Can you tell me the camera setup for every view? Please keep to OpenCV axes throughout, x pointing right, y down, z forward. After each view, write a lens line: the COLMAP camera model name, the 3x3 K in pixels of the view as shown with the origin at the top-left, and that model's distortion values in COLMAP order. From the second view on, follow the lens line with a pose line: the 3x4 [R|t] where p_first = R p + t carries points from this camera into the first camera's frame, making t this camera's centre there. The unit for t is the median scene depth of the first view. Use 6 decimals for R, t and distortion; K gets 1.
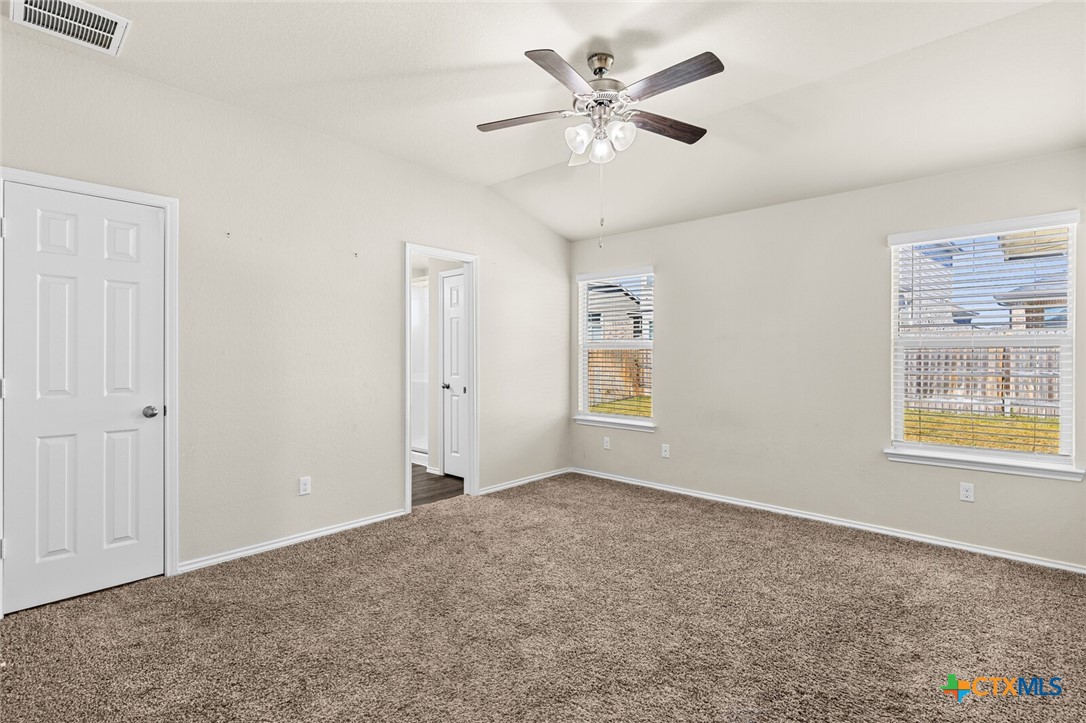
lens RADIAL K [[500.5, 0, 543.0], [0, 500.5, 361.5], [0, 0, 1]] dist [-0.001116, -0.000079]
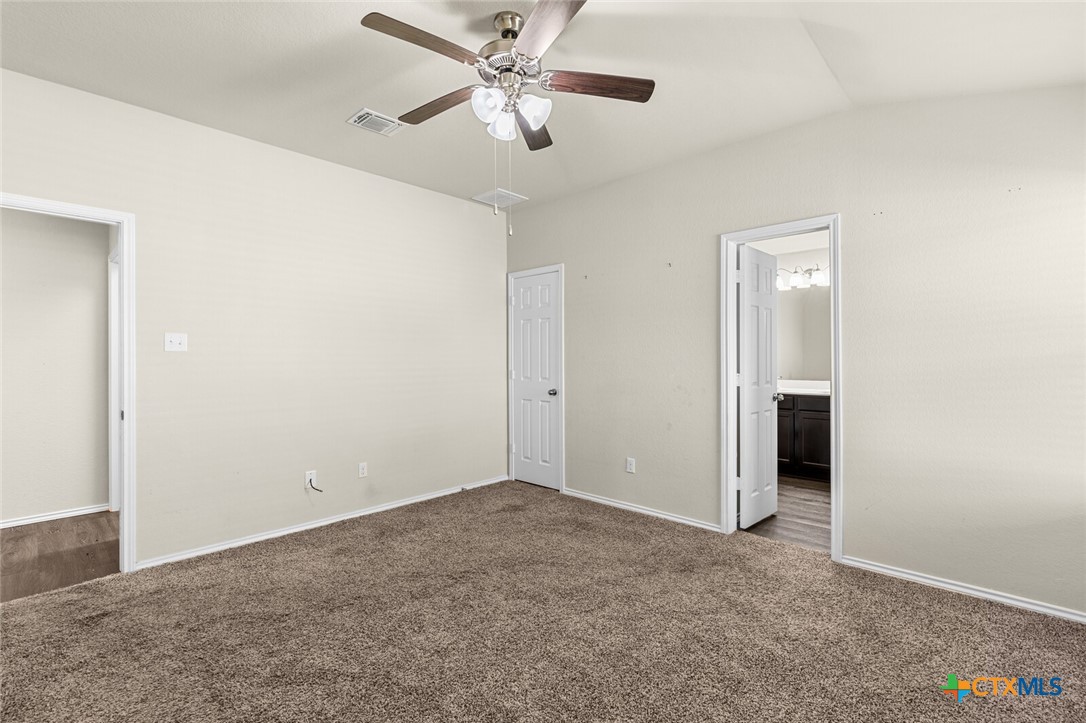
lens RADIAL K [[491.3, 0, 543.0], [0, 491.3, 361.5], [0, 0, 1]] dist [0.021170, -0.000078]
pose [[-0.010026, 0.003145, -0.999945, 0.679190], [-0.008056, 0.999962, 0.003226, -0.007566], [0.999917, 0.008088, -0.010000, 0.739341]]
